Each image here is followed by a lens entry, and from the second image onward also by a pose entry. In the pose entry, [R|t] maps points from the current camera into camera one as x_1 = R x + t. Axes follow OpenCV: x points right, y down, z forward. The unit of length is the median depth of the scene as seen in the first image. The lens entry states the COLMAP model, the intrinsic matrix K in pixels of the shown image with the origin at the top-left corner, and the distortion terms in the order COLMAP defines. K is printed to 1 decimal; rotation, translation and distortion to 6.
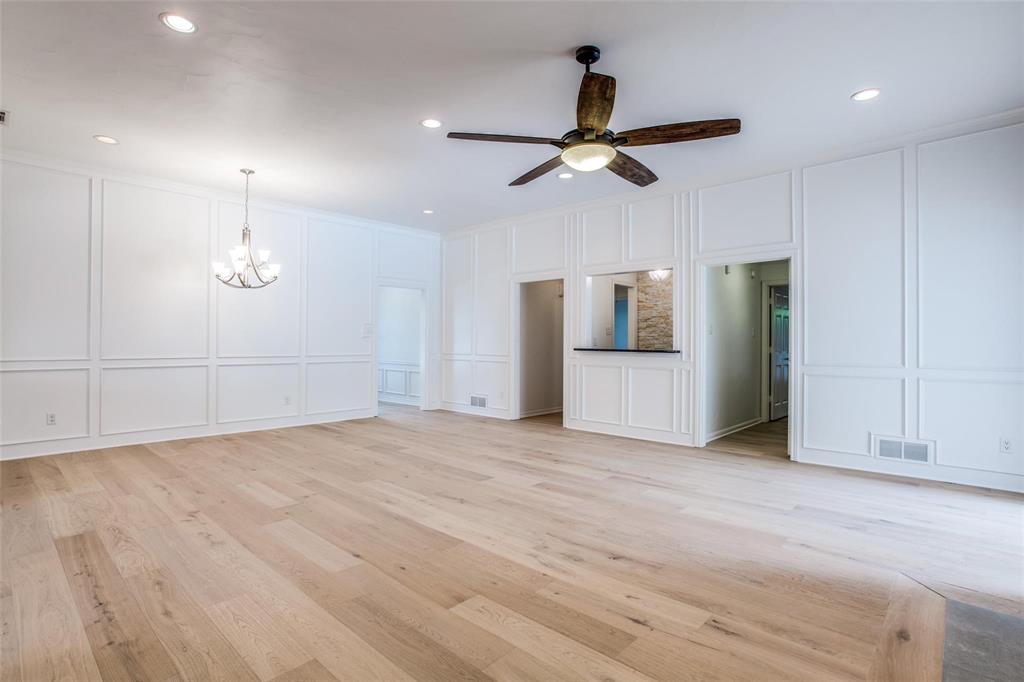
lens RADIAL K [[500.7, 0, 510.5], [0, 500.7, 340.1], [0, 0, 1]] dist [-0.062230, 0.035337]
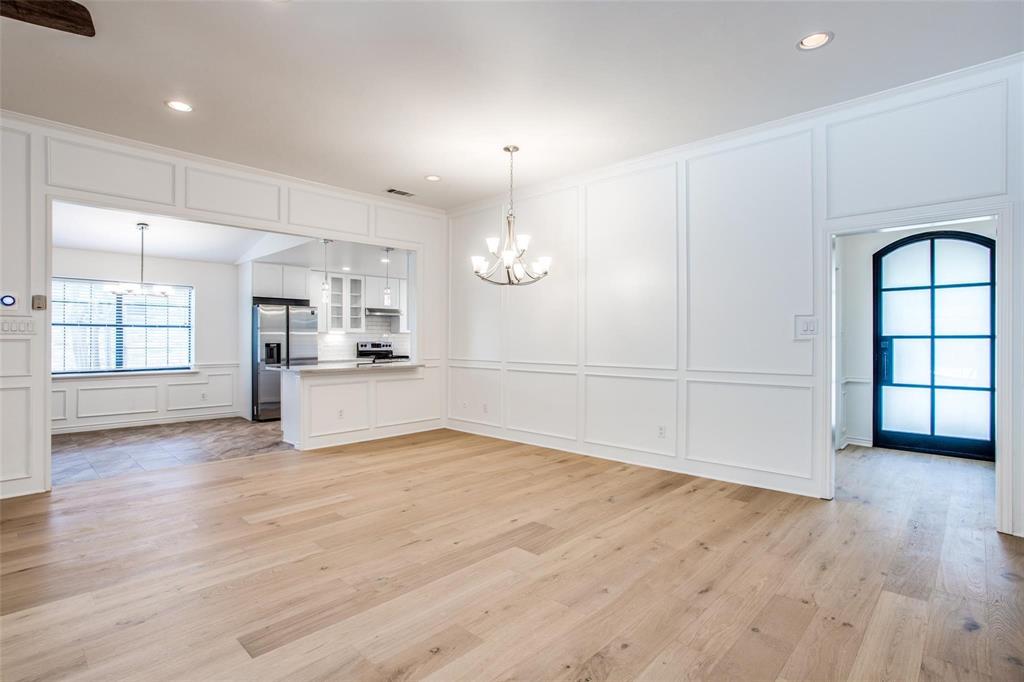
lens RADIAL K [[503.5, 0, 510.2], [0, 503.5, 339.6], [0, 0, 1]] dist [-0.062744, 0.037781]
pose [[-0.008178, -0.003060, -0.999962, 0.403147], [0.002516, 0.999992, -0.003081, -0.009335], [0.999963, -0.002541, -0.008170, 1.218887]]
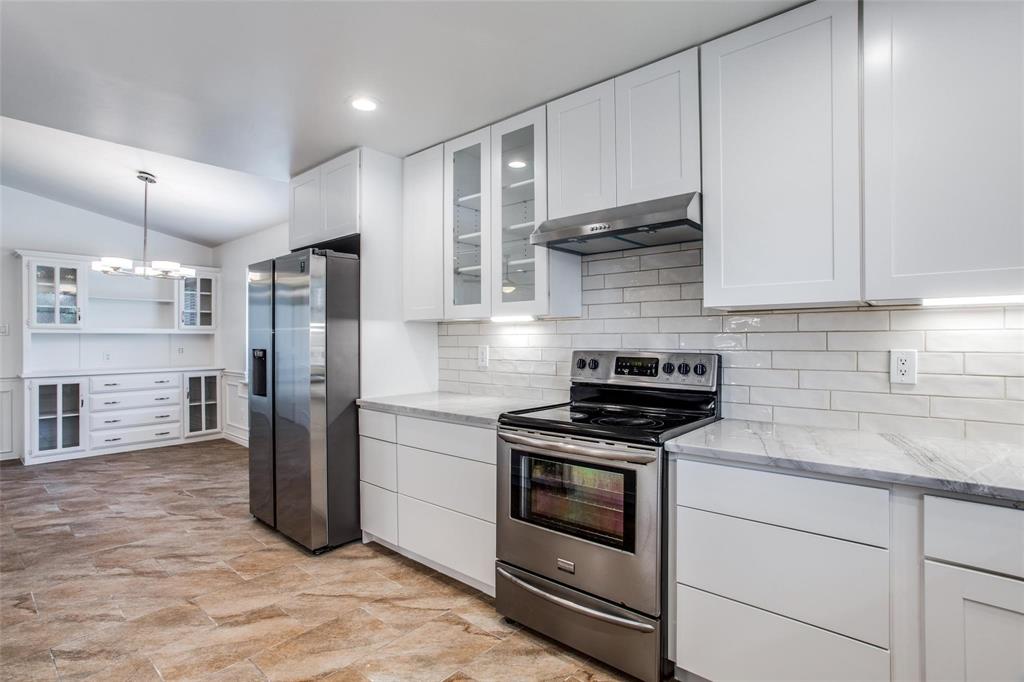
lens RADIAL K [[492.4, 0, 512.0], [0, 492.4, 341.0], [0, 0, 1]] dist [-0.056267, 0.023729]
pose [[-0.998765, -0.003609, -0.049550, -1.630826], [-0.003639, 0.999993, 0.000514, -0.018333], [0.049548, 0.000694, -0.998772, 1.139068]]
